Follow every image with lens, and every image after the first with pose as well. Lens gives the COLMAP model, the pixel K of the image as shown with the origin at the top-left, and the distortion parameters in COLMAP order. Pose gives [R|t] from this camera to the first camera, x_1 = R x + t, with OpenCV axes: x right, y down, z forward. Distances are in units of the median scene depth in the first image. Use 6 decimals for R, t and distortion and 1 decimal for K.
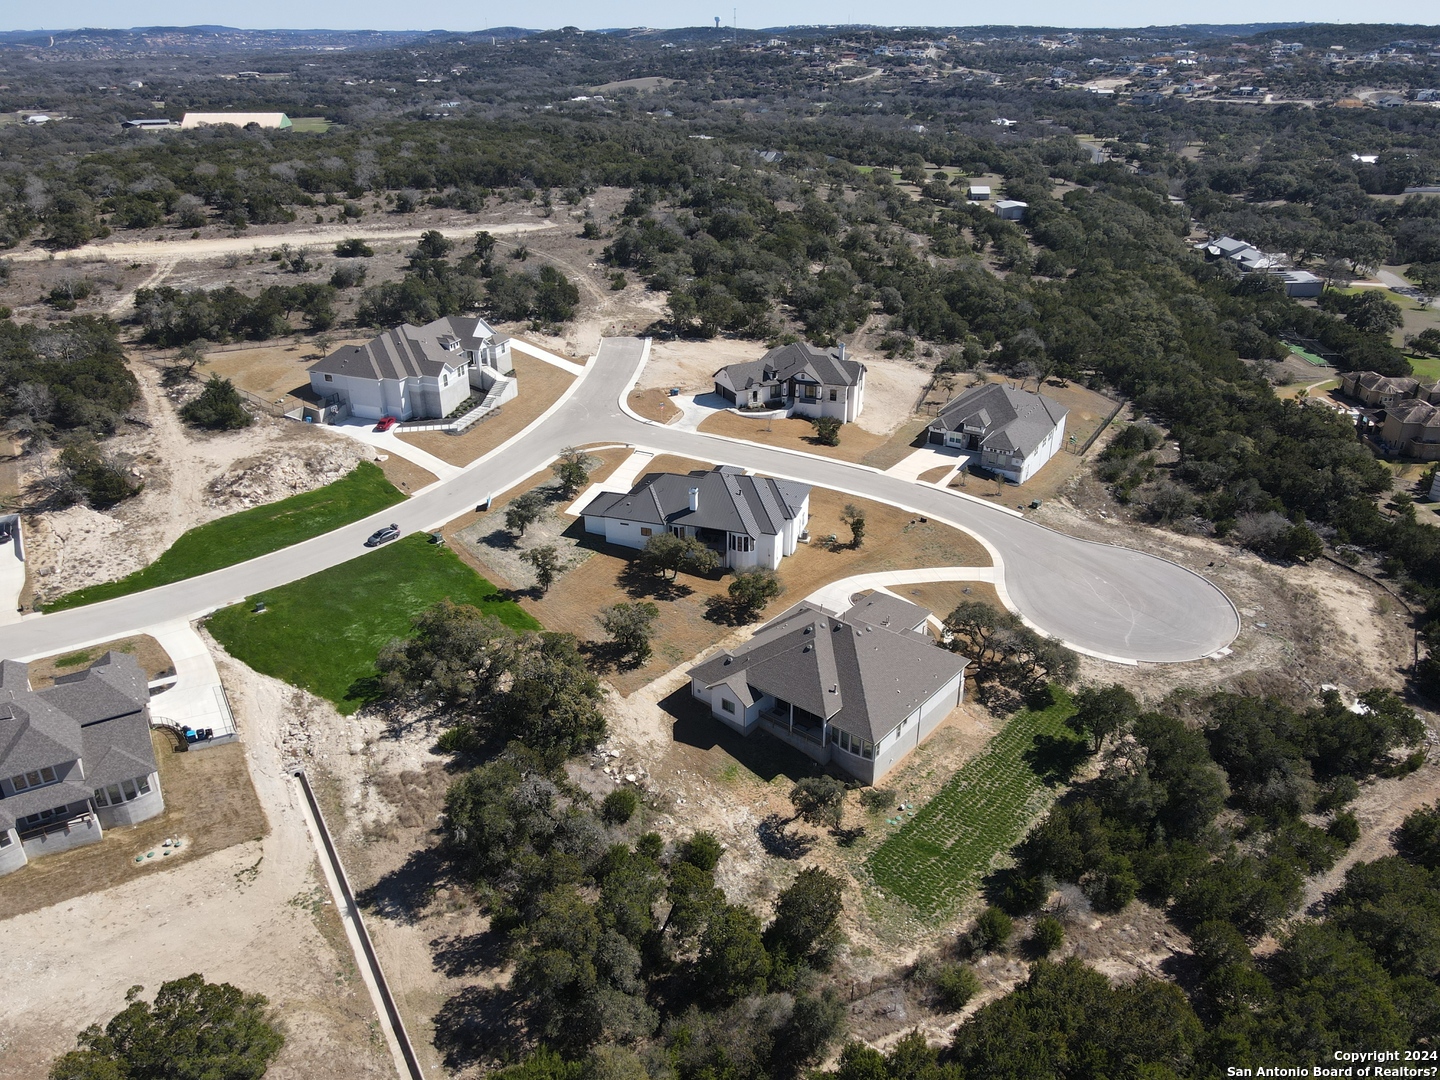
lens RADIAL K [[1051.6, 0, 718.2], [0, 1051.6, 546.5], [0, 0, 1]] dist [0.011095, 0.009304]
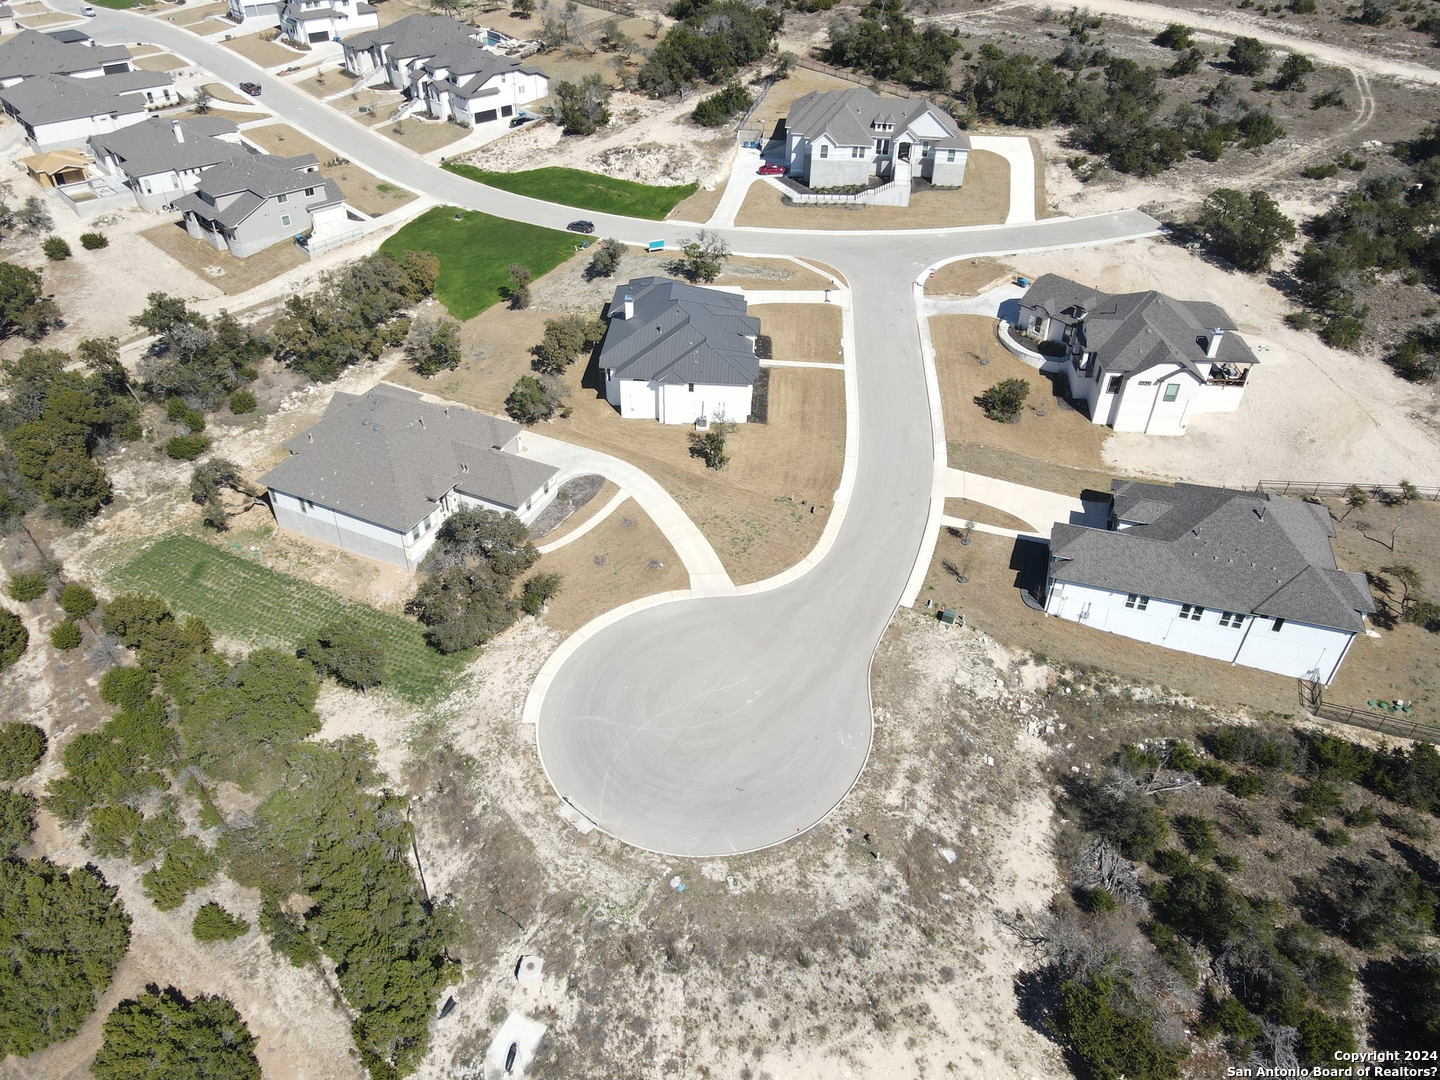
lens RADIAL K [[1051.6, 0, 718.2], [0, 1051.6, 546.5], [0, 0, 1]] dist [0.011095, 0.009304]
pose [[0.255396, 0.598291, -0.759487, 0.667956], [-0.451252, 0.768493, 0.453641, -0.273795], [0.855070, 0.226862, 0.466250, 0.544840]]
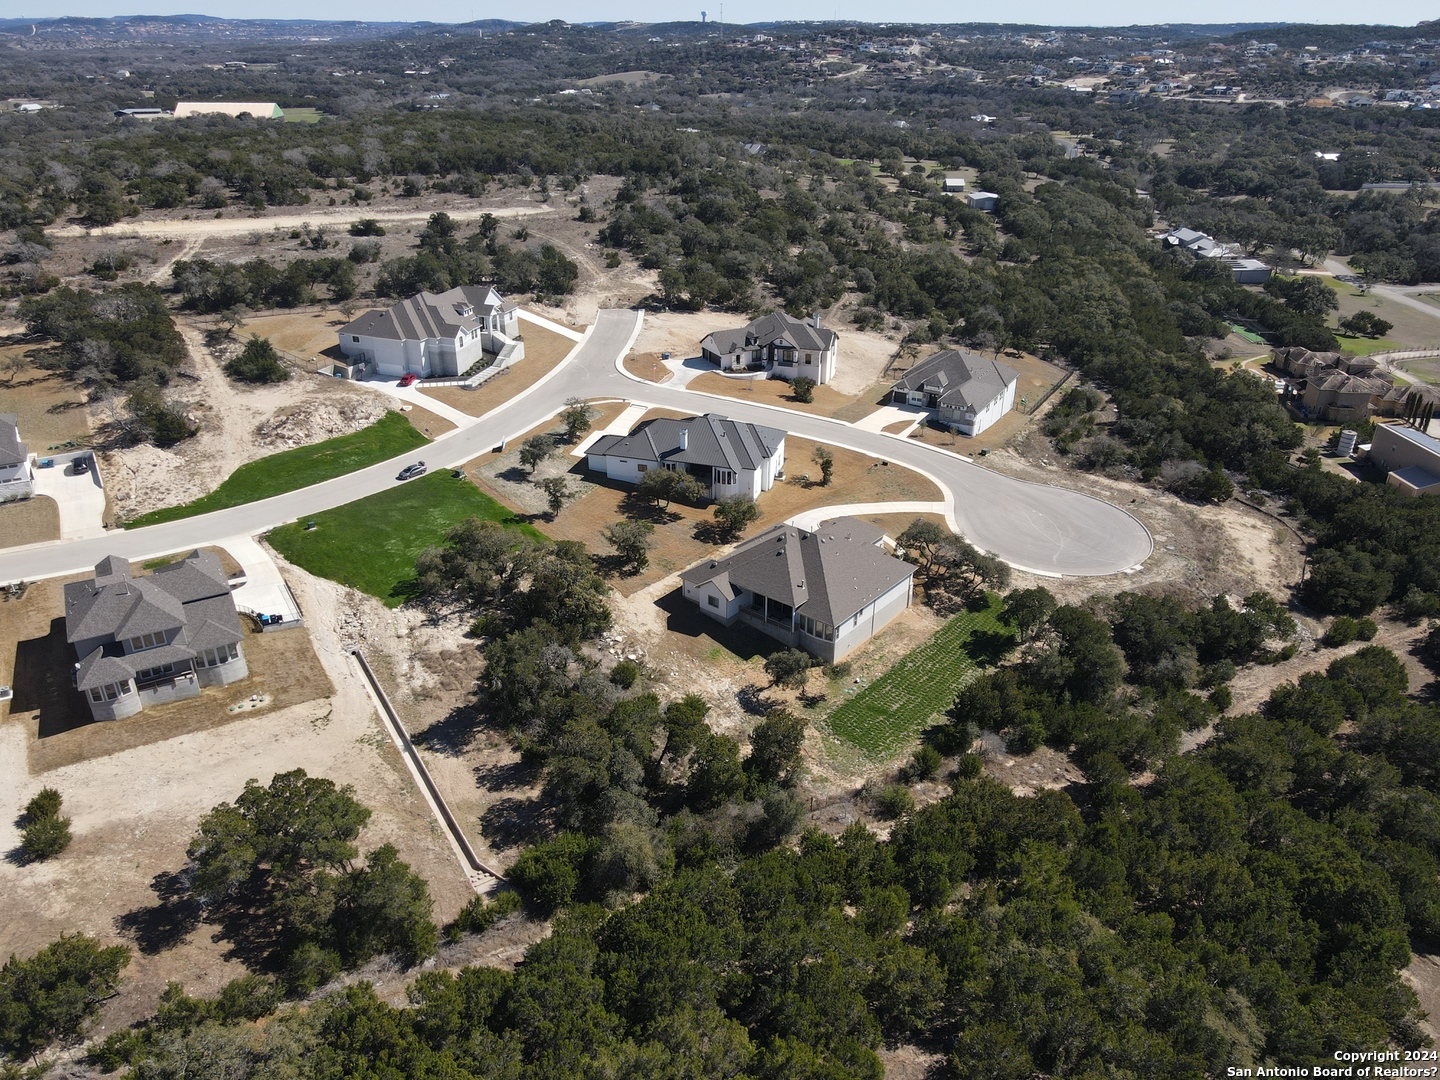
lens RADIAL K [[1051.6, 0, 718.2], [0, 1051.6, 546.5], [0, 0, 1]] dist [0.011095, 0.009304]
pose [[0.999896, 0.002773, 0.014158, -0.001342], [-0.002833, 0.999987, 0.004246, 0.053948], [-0.014146, -0.004286, 0.999891, -0.122633]]
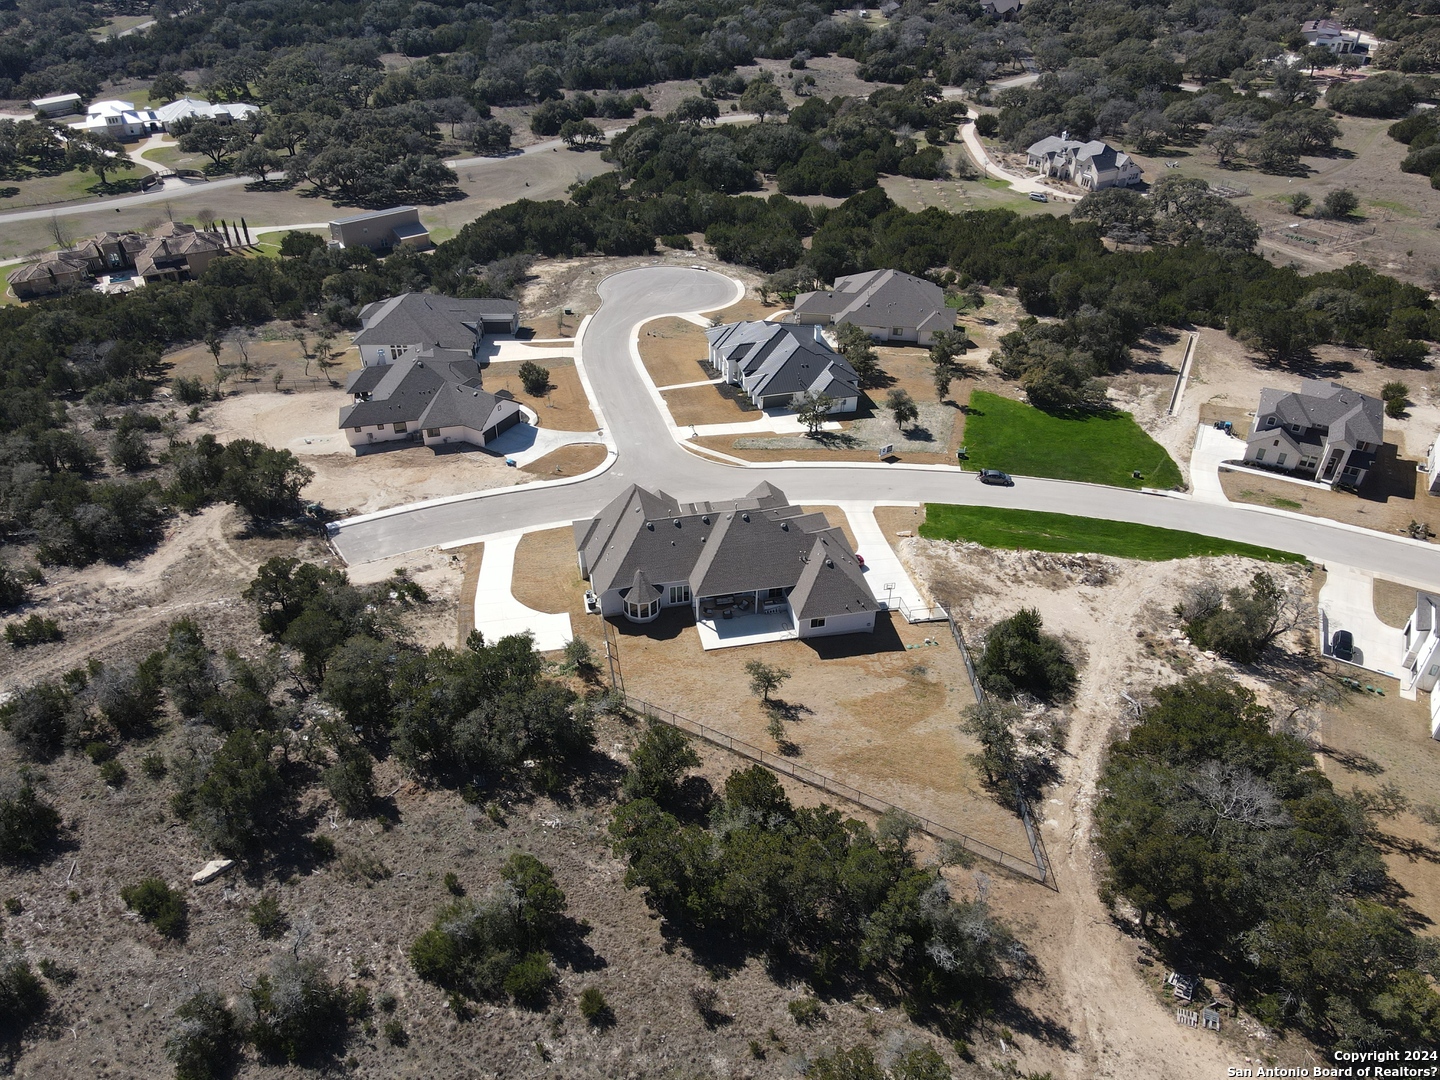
lens RADIAL K [[1051.6, 0, 718.2], [0, 1051.6, 546.5], [0, 0, 1]] dist [0.011095, 0.009304]
pose [[-0.541982, -0.492546, 0.680921, -0.744745], [0.370517, 0.587197, 0.719665, -0.669961], [-0.754303, 0.642338, -0.135754, 1.137189]]
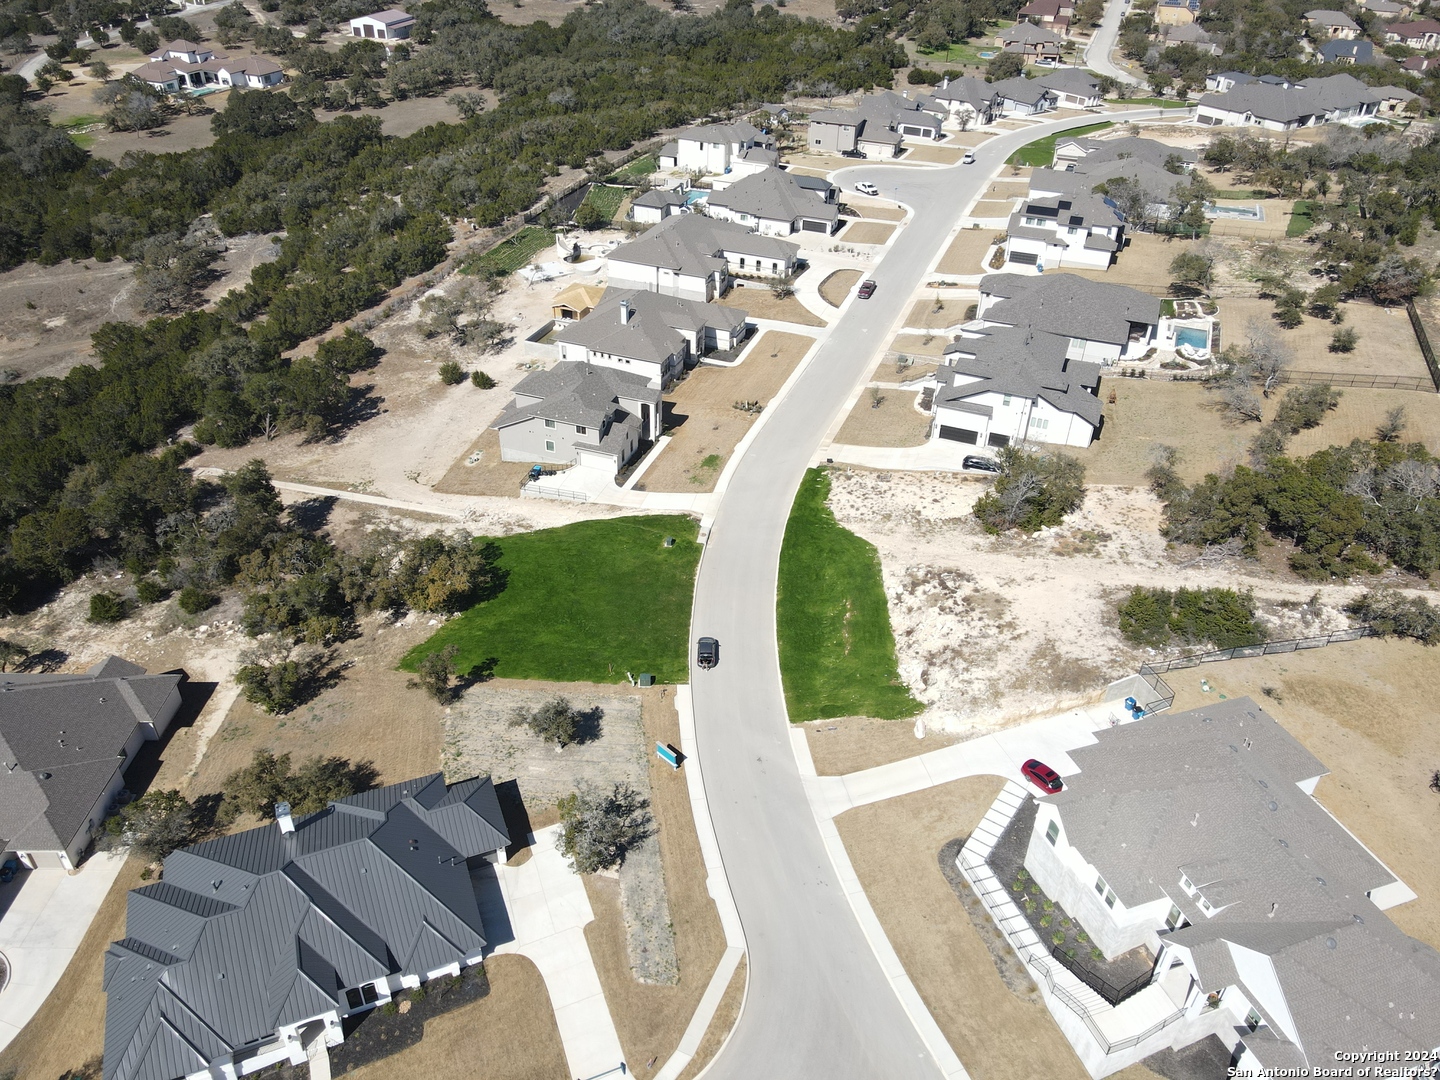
lens RADIAL K [[1051.6, 0, 718.2], [0, 1051.6, 546.5], [0, 0, 1]] dist [0.011095, 0.009304]
pose [[-0.762596, 0.359264, -0.537937, 0.042497], [-0.305726, 0.532685, 0.789163, -0.525623], [0.570069, 0.766274, -0.296387, 0.956010]]
